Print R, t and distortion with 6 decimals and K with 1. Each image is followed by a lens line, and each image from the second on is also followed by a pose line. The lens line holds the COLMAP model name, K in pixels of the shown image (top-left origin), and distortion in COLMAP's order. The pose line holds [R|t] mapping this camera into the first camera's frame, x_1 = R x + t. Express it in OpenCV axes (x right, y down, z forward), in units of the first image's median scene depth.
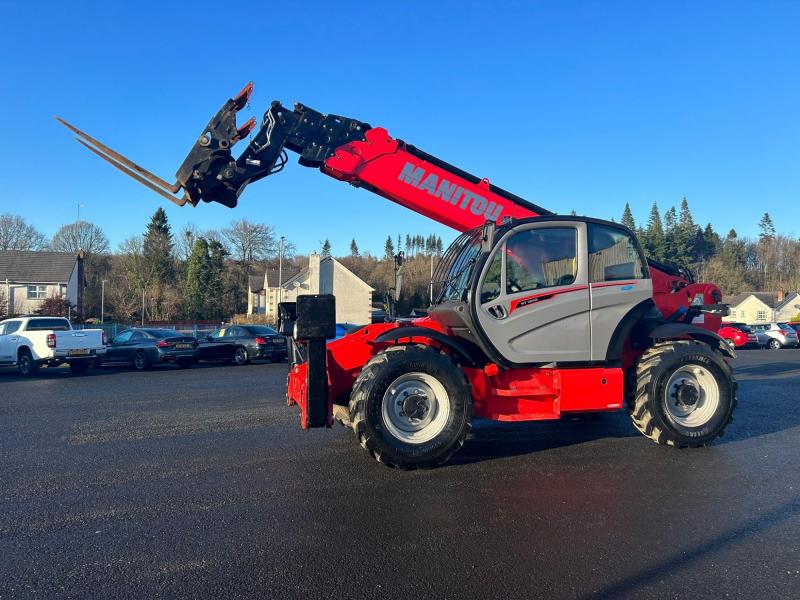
lens RADIAL K [[600.9, 0, 399.8], [0, 600.9, 301.7], [0, 0, 1]] dist [0.067150, -0.083006]
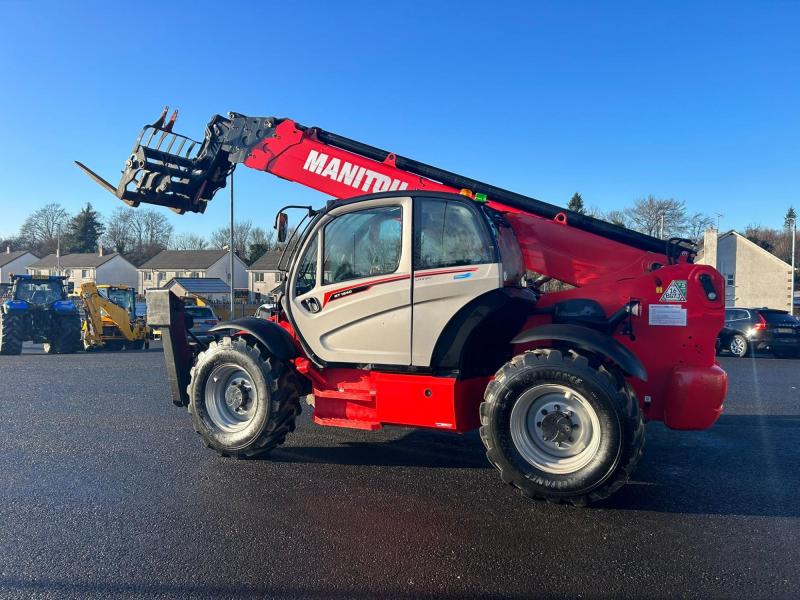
lens RADIAL K [[600.9, 0, 395.7], [0, 600.9, 298.8], [0, 0, 1]] dist [0.067150, -0.083006]
pose [[0.758877, 0.009348, -0.651166, 0.787323], [0.006428, 0.999741, 0.021844, -0.010710], [0.651202, -0.020763, 0.758621, 0.352734]]
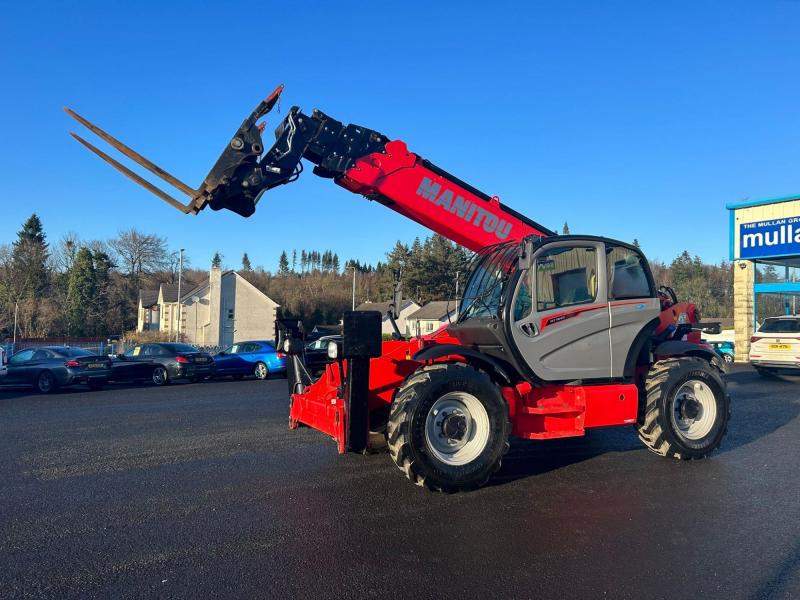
lens RADIAL K [[600.9, 0, 396.8], [0, 600.9, 302.0], [0, 0, 1]] dist [0.067150, -0.083006]
pose [[0.985168, 0.009747, 0.171313, -0.206914], [-0.005071, 0.999603, -0.027714, 0.000101], [-0.171515, 0.026434, 0.984827, 0.046879]]
